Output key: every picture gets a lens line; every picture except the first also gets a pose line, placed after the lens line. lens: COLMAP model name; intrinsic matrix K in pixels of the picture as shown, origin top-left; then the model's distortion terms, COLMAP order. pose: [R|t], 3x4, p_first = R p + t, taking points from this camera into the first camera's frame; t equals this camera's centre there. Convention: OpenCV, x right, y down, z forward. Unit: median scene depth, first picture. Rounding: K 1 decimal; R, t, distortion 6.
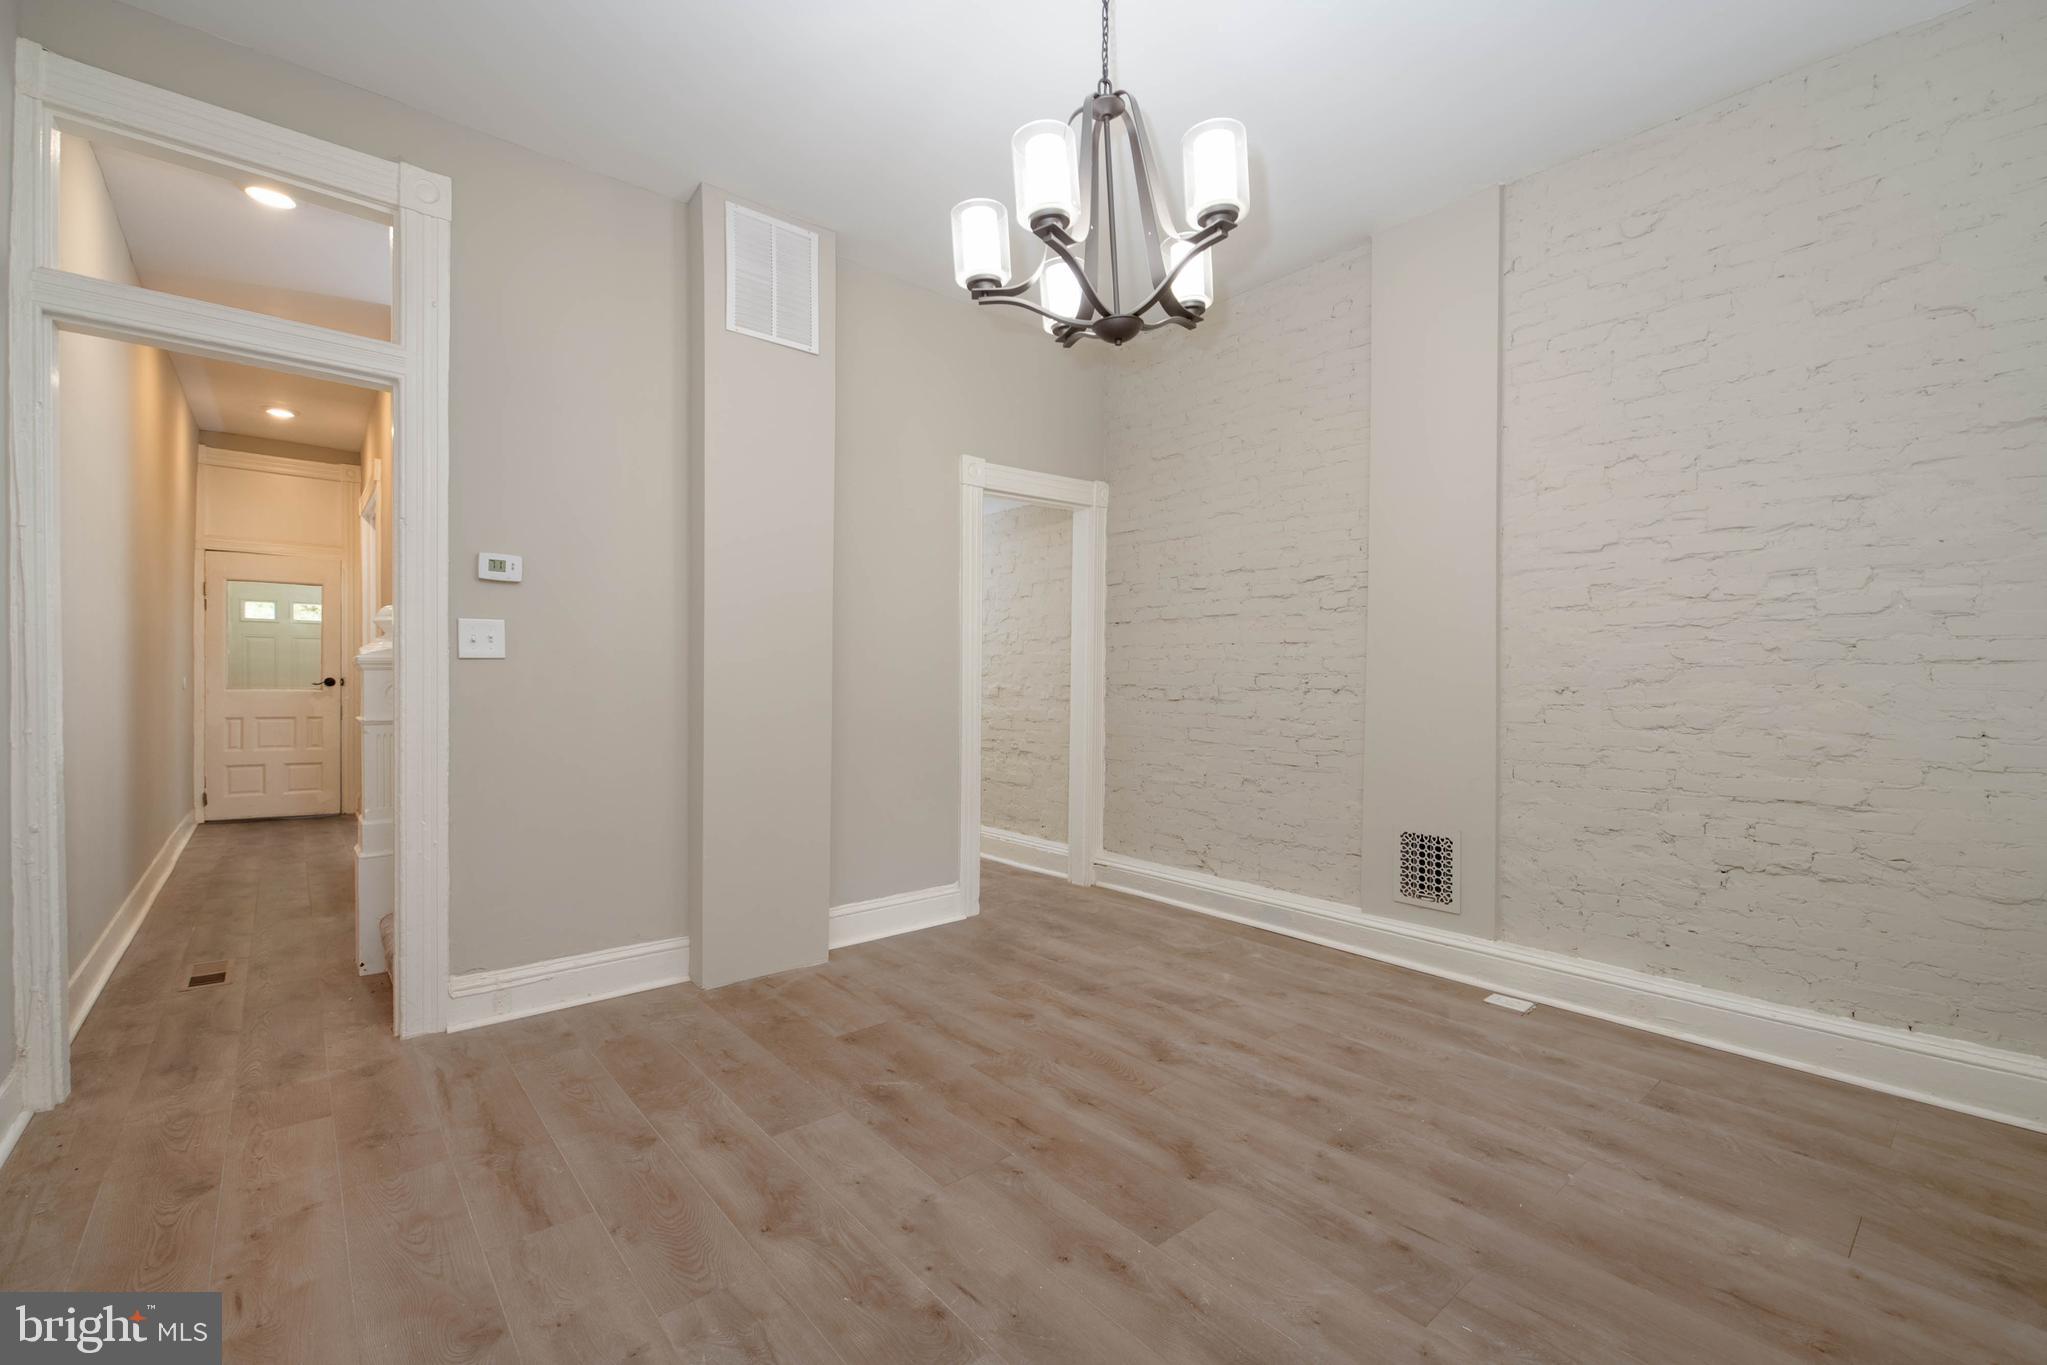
lens RADIAL K [[872.5, 0, 1025.5], [0, 872.5, 686.1], [0, 0, 1]] dist [0.004337, -0.001486]
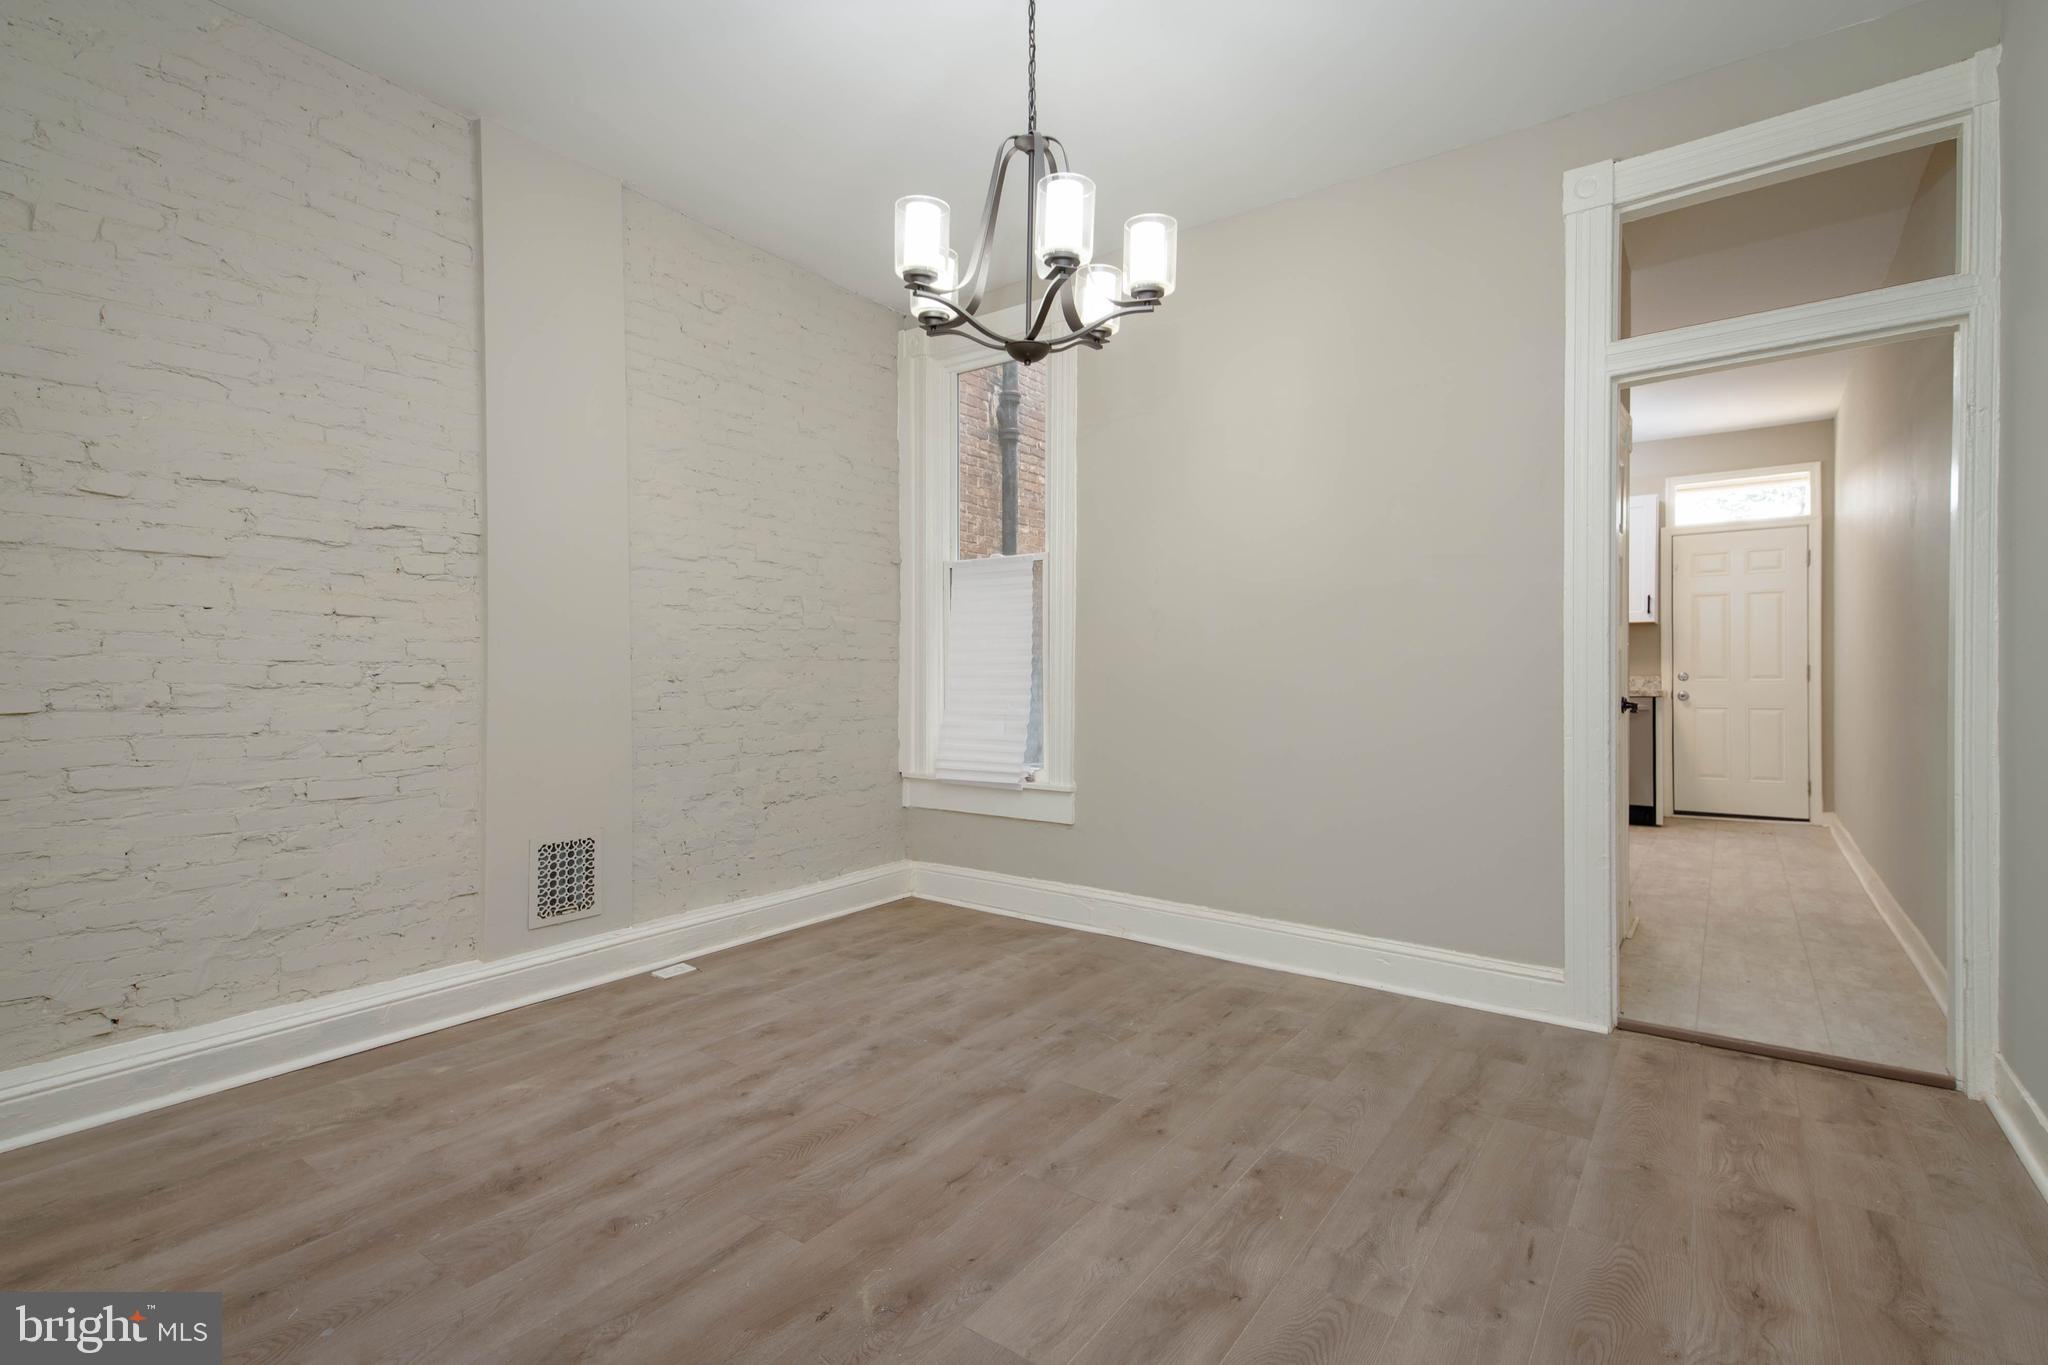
lens RADIAL K [[1013.4, 0, 1019.7], [0, 1013.4, 673.4], [0, 0, 1]] dist [0.026546, -0.002290]
pose [[-0.266185, -0.003290, 0.963916, -0.841268], [0.009390, 0.999938, 0.006005, -0.007440], [-0.963876, 0.010650, -0.266138, 1.013278]]
